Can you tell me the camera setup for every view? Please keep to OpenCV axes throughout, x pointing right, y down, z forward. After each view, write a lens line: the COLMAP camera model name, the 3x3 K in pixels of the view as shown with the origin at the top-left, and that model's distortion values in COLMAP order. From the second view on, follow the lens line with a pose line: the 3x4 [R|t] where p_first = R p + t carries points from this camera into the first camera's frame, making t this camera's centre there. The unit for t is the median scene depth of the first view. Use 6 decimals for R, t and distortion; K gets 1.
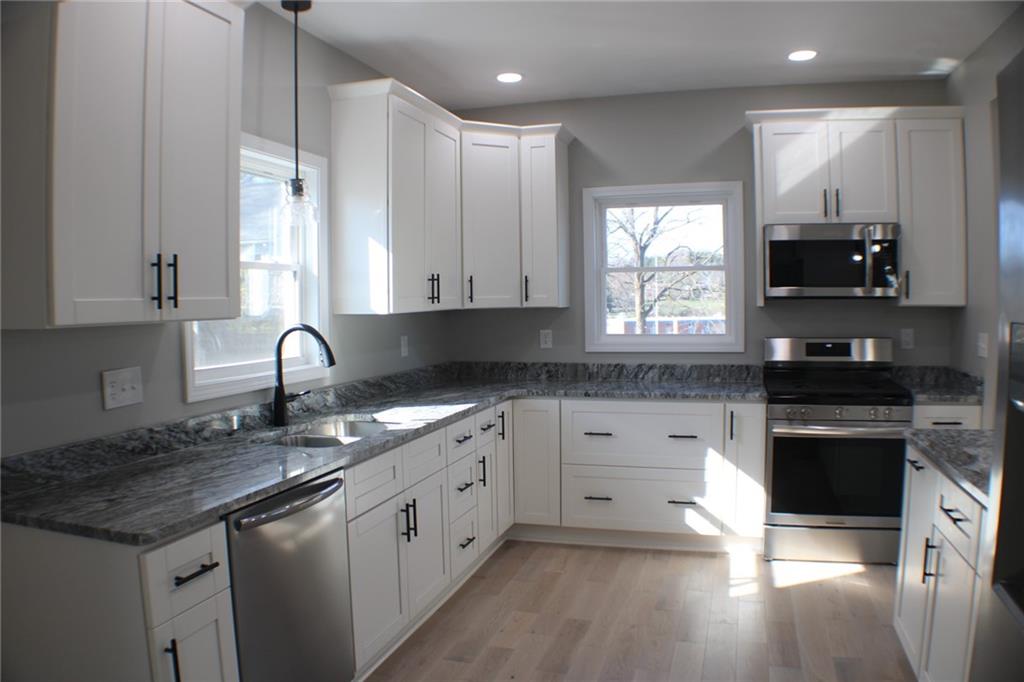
lens RADIAL K [[740.3, 0, 515.1], [0, 740.3, 346.4], [0, 0, 1]] dist [-0.222992, 0.077741]
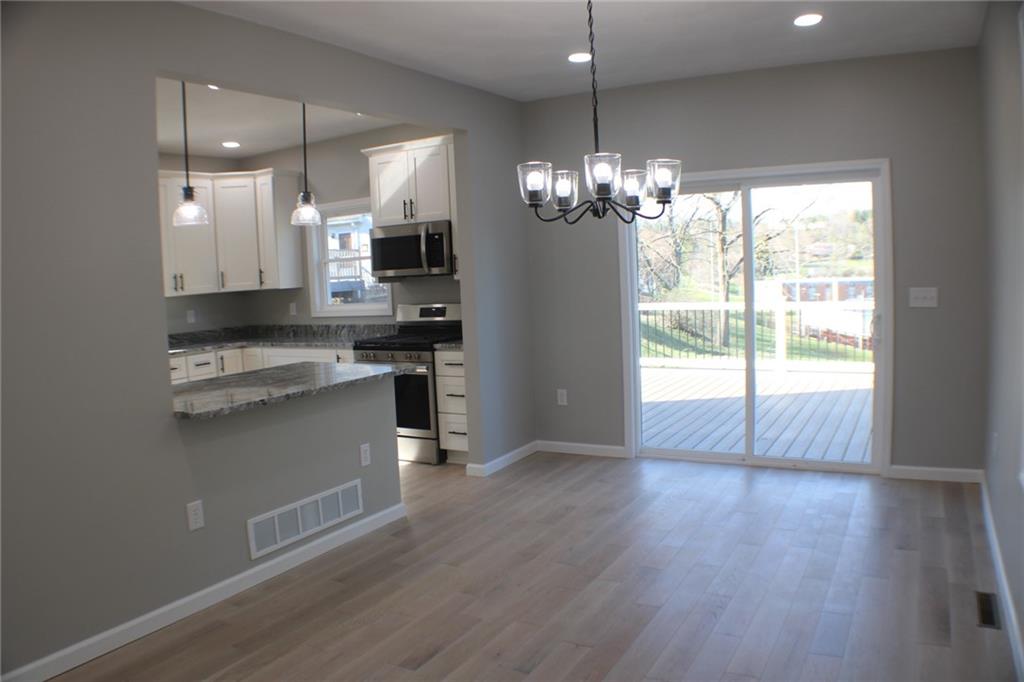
lens RADIAL K [[740.3, 0, 515.1], [0, 740.3, 346.4], [0, 0, 1]] dist [-0.222992, 0.077741]
pose [[0.973858, -0.007856, -0.227021, 0.985028], [0.018828, 0.998754, 0.046206, 0.007475], [0.226375, -0.049273, 0.972793, -0.394344]]
